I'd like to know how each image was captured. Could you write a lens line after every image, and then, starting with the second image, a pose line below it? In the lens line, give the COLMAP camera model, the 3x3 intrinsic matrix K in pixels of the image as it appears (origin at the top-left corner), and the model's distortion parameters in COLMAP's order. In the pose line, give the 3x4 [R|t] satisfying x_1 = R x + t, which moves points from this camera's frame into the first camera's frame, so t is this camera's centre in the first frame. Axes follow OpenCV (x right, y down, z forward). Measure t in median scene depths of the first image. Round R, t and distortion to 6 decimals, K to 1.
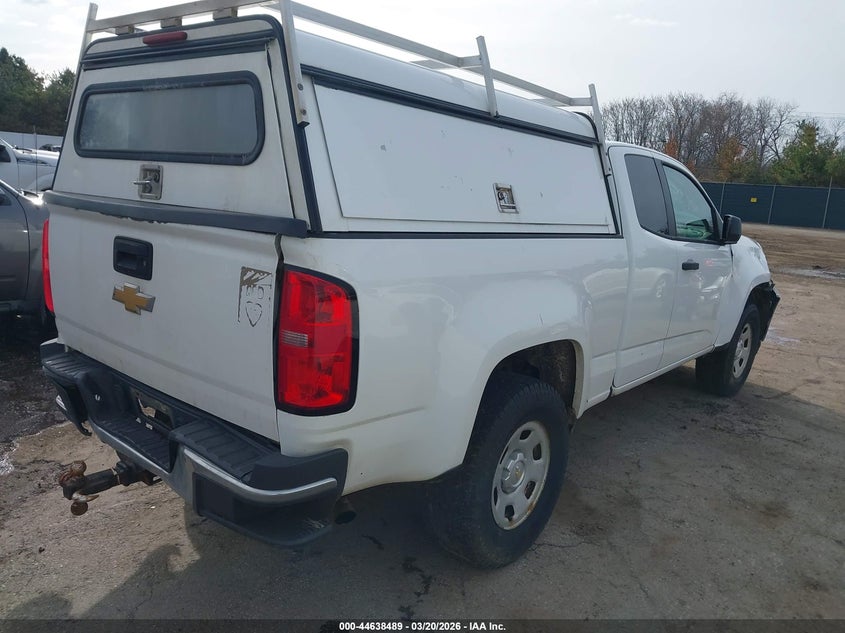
lens RADIAL K [[676.3, 0, 422.5], [0, 676.3, 316.5], [0, 0, 1]] dist [0.000615, 0.004456]
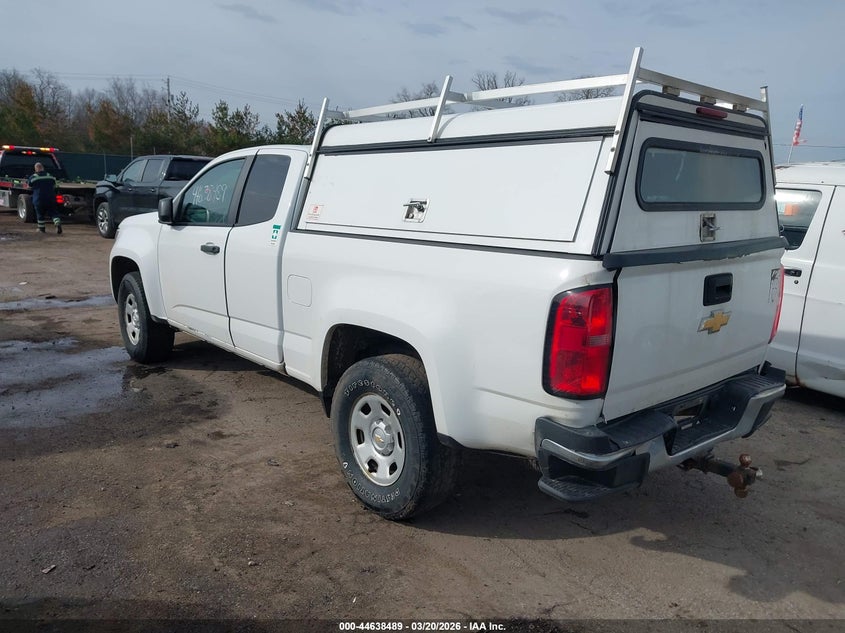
lens RADIAL K [[661.3, 0, 410.6], [0, 661.3, 320.2], [0, 0, 1]] dist [-0.001025, -0.001484]
pose [[0.147841, -0.256332, 0.955216, -1.417254], [0.180392, 0.956616, 0.228788, -0.346423], [-0.972421, 0.138489, 0.187667, 1.115235]]
